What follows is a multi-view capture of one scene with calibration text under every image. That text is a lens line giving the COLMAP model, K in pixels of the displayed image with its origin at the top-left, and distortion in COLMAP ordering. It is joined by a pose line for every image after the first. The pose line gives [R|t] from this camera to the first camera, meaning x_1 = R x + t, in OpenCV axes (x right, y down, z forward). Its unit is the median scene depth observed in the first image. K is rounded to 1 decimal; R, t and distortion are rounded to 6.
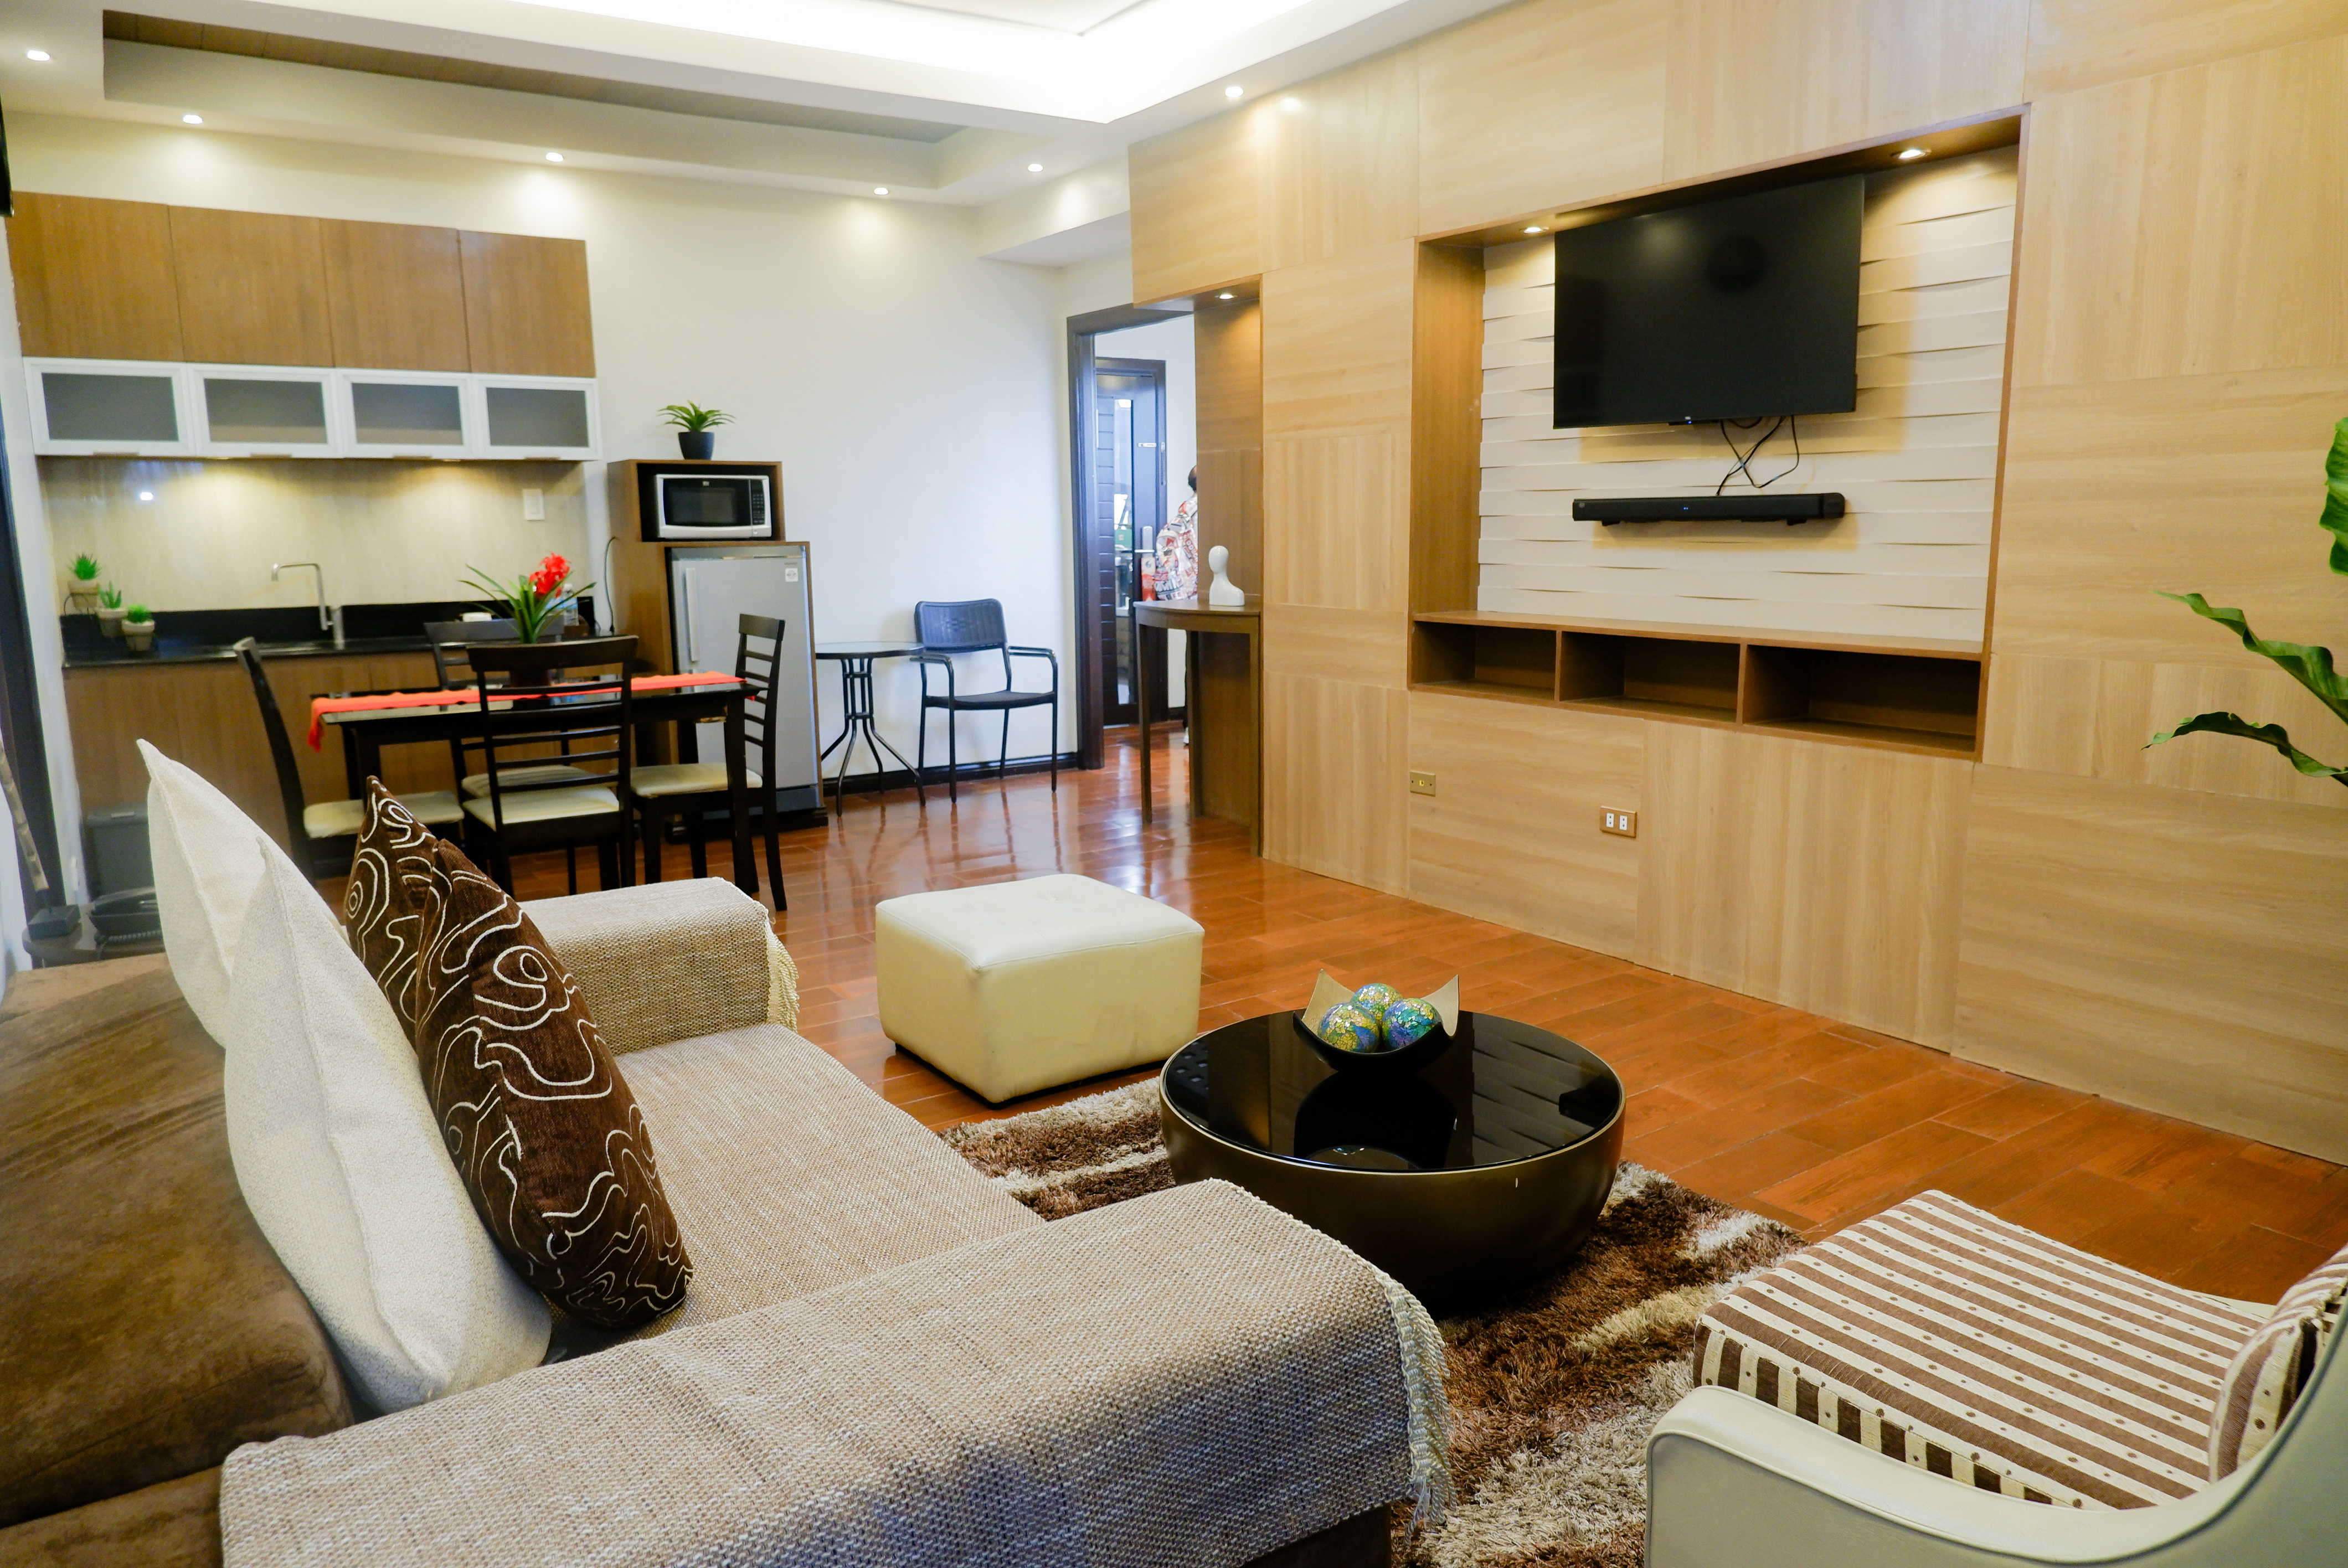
lens RADIAL K [[1519.3, 0, 1168.8], [0, 1519.3, 771.2], [0, 0, 1]] dist [-0.017412, 0.002441]
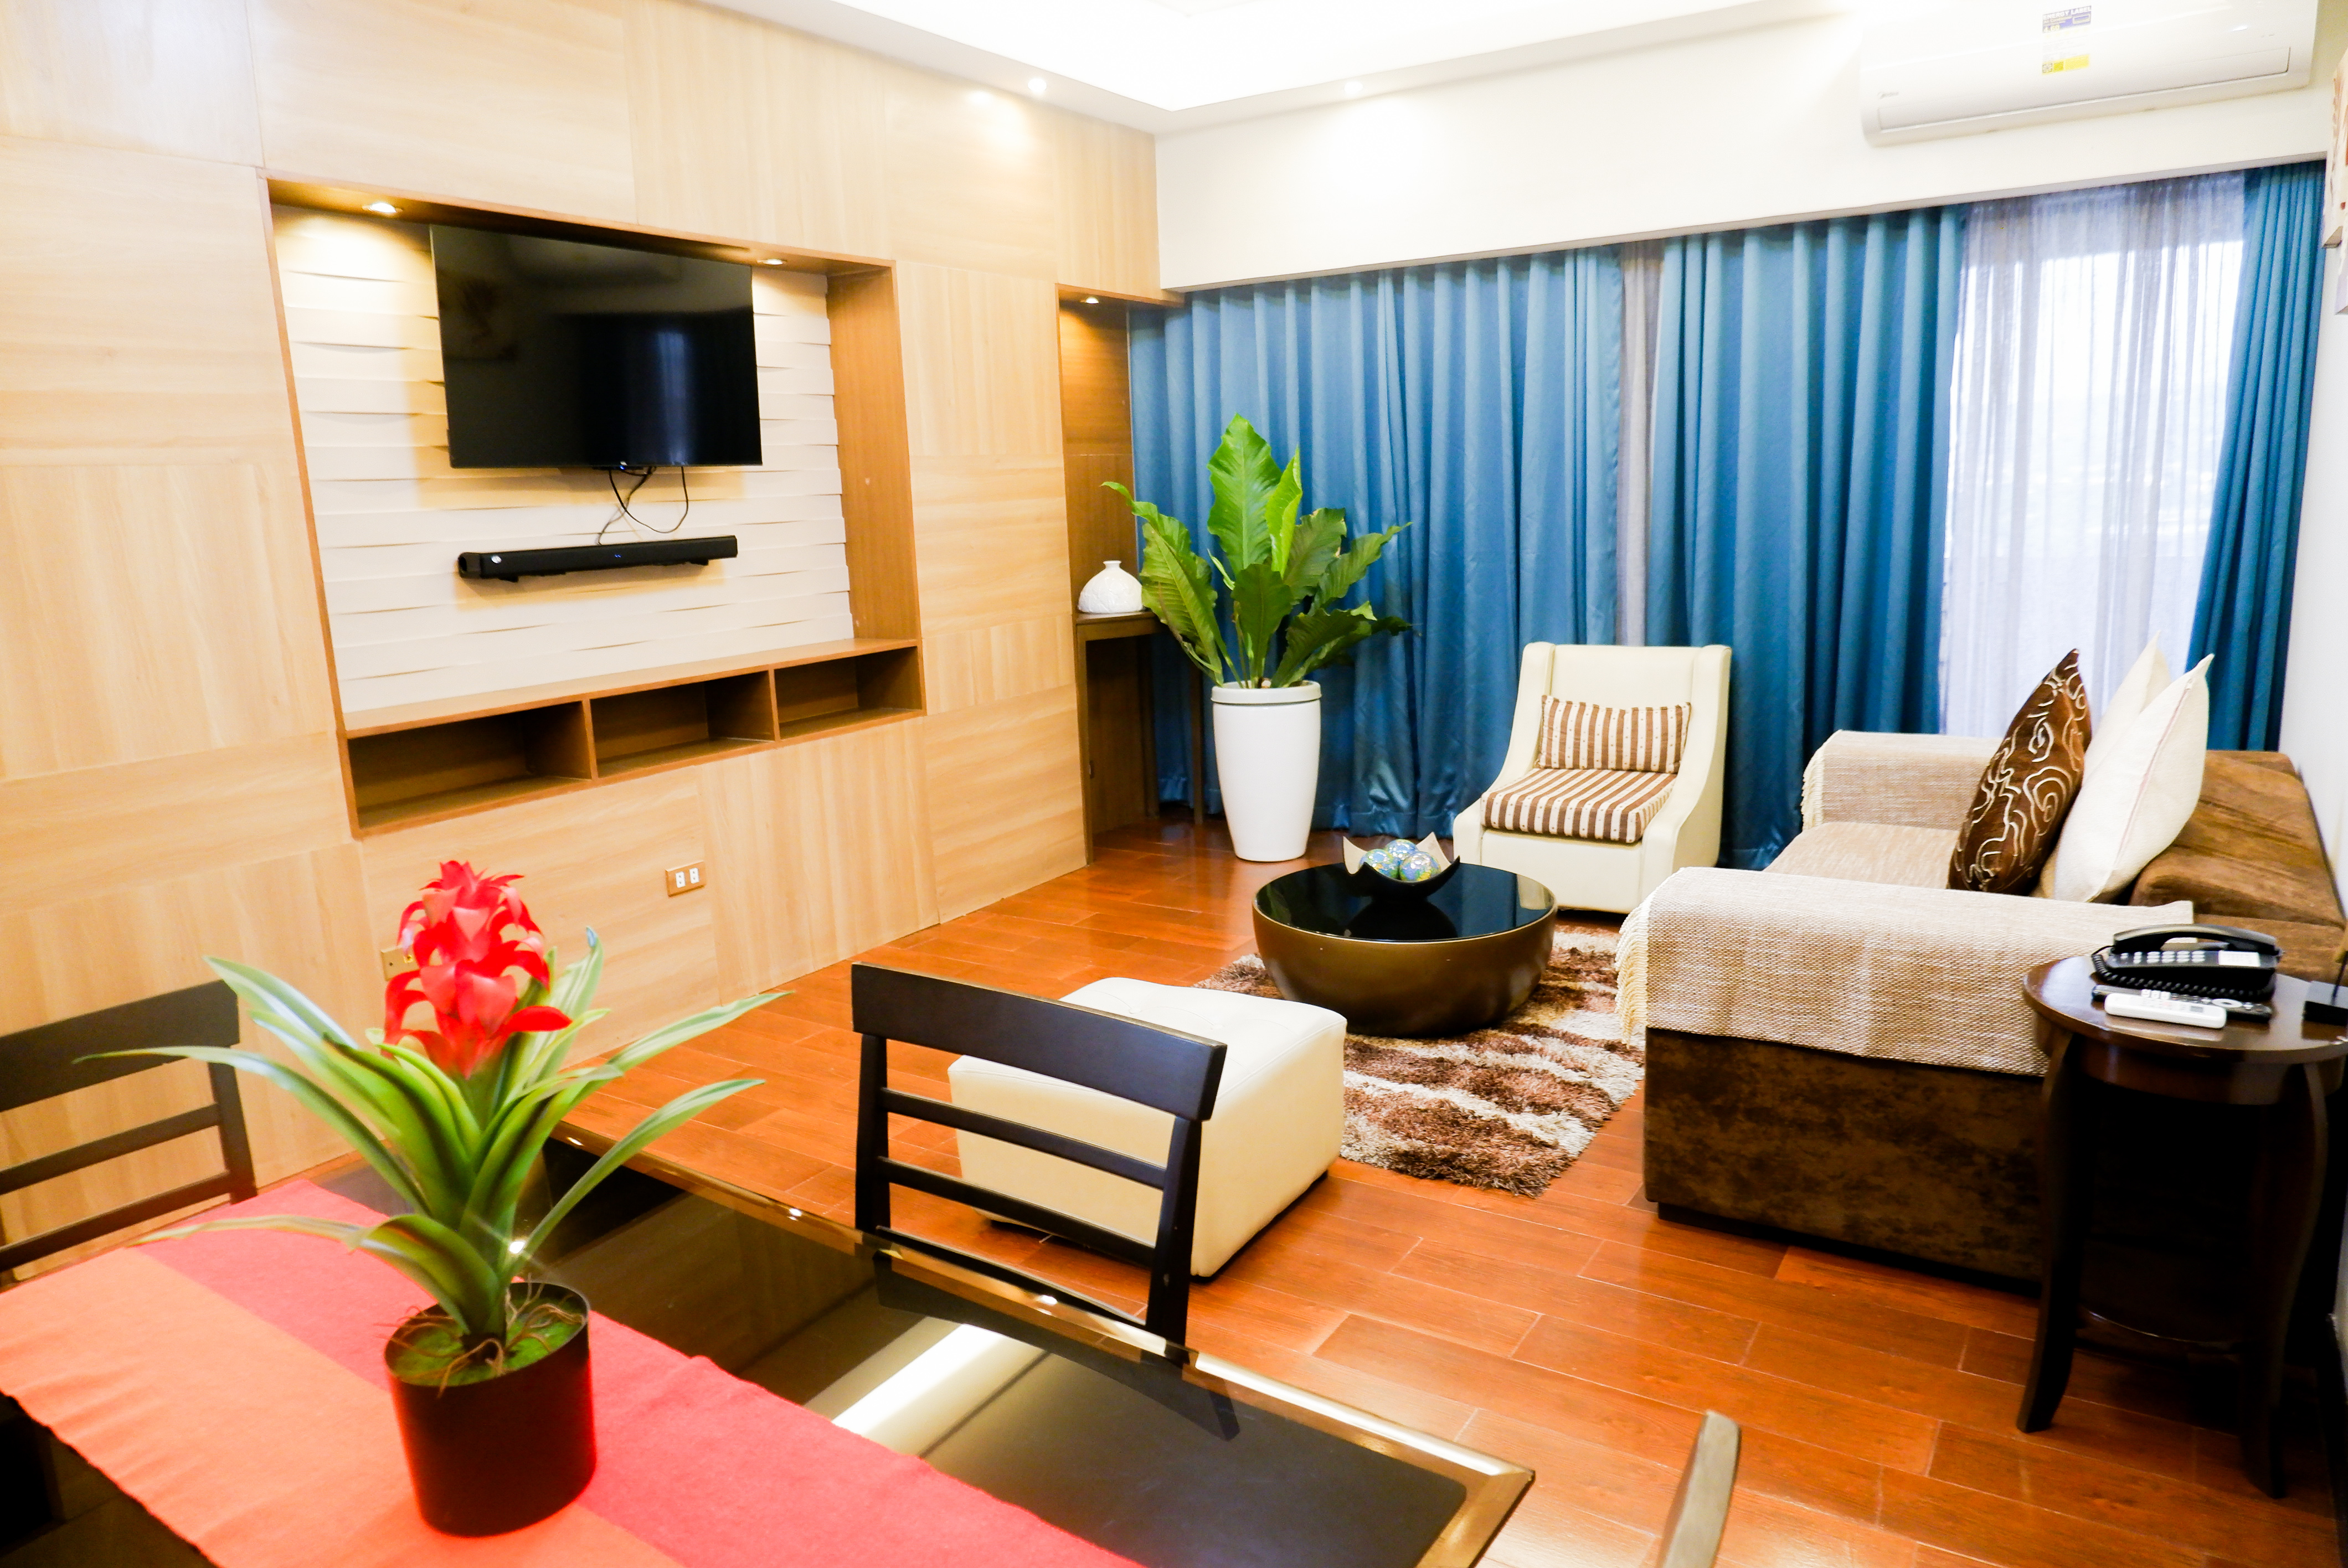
lens RADIAL K [[1519.3, 0, 1165.7], [0, 1519.3, 788.7], [0, 0, 1]] dist [-0.017412, 0.002441]
pose [[-0.386549, -0.156082, 0.908965, -0.729390], [0.194391, 0.949645, 0.245735, -0.209470], [-0.901550, 0.271683, -0.336744, 1.090038]]
